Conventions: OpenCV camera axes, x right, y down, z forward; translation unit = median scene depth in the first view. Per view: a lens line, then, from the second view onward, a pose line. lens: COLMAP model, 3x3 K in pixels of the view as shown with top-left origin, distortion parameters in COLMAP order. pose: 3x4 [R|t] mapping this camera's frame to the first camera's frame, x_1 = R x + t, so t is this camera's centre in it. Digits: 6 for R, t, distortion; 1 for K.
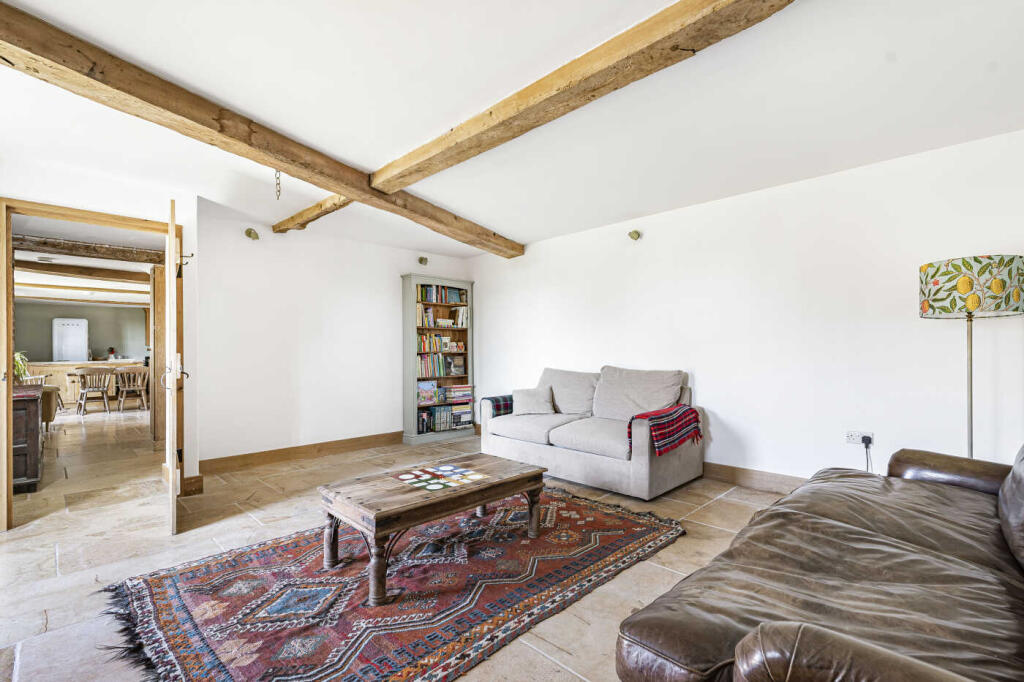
lens RADIAL K [[463.7, 0, 515.6], [0, 463.7, 348.0], [0, 0, 1]] dist [0.006945, 0.000021]
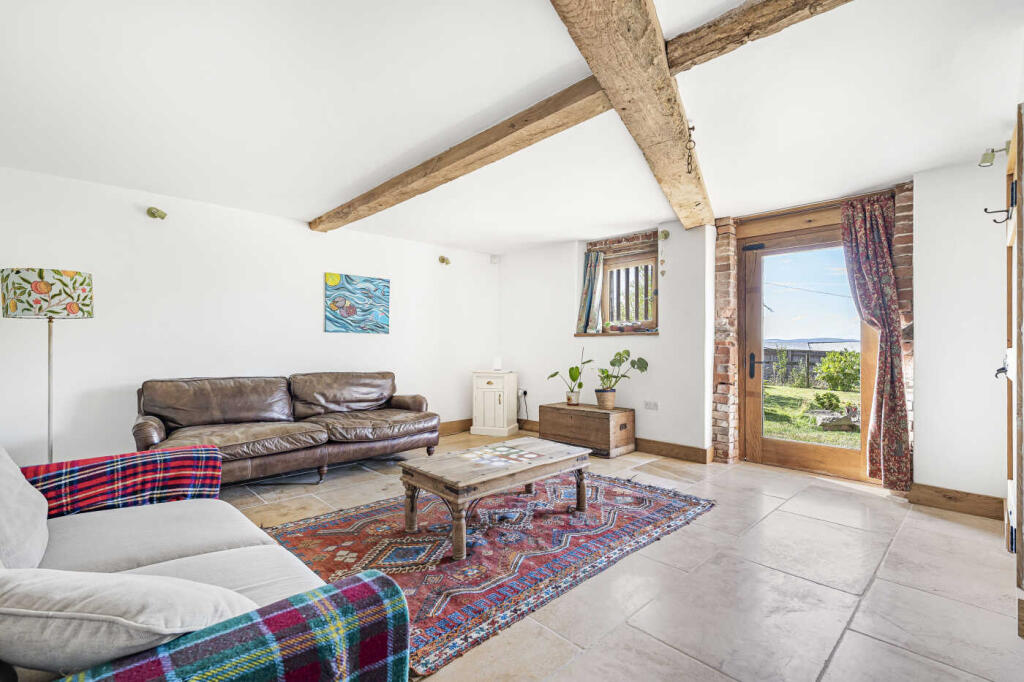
lens RADIAL K [[463.7, 0, 515.6], [0, 463.7, 348.0], [0, 0, 1]] dist [0.006945, 0.000021]
pose [[-0.999671, 0.003351, 0.025446, -0.168116], [0.003424, 0.999990, 0.002815, 0.005854], [-0.025437, 0.002901, -0.999672, 1.574091]]
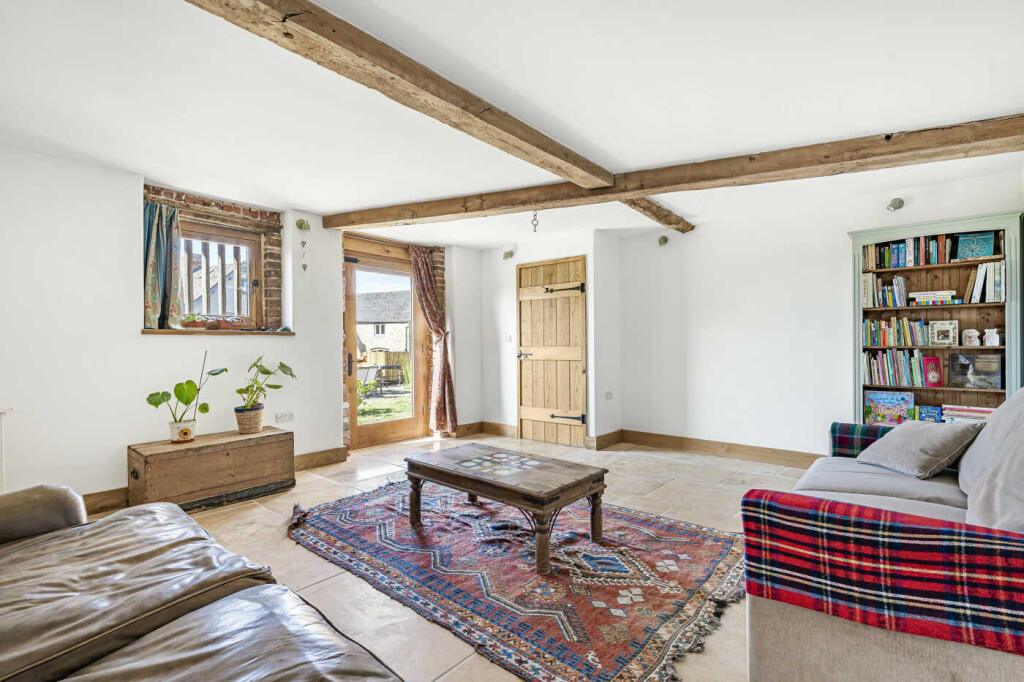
lens RADIAL K [[463.7, 0, 515.6], [0, 463.7, 348.0], [0, 0, 1]] dist [0.006945, 0.000021]
pose [[0.073131, 0.010545, -0.997267, 0.673692], [0.008966, 0.999897, 0.011230, -0.002177], [0.997282, -0.009763, 0.073028, 0.704169]]
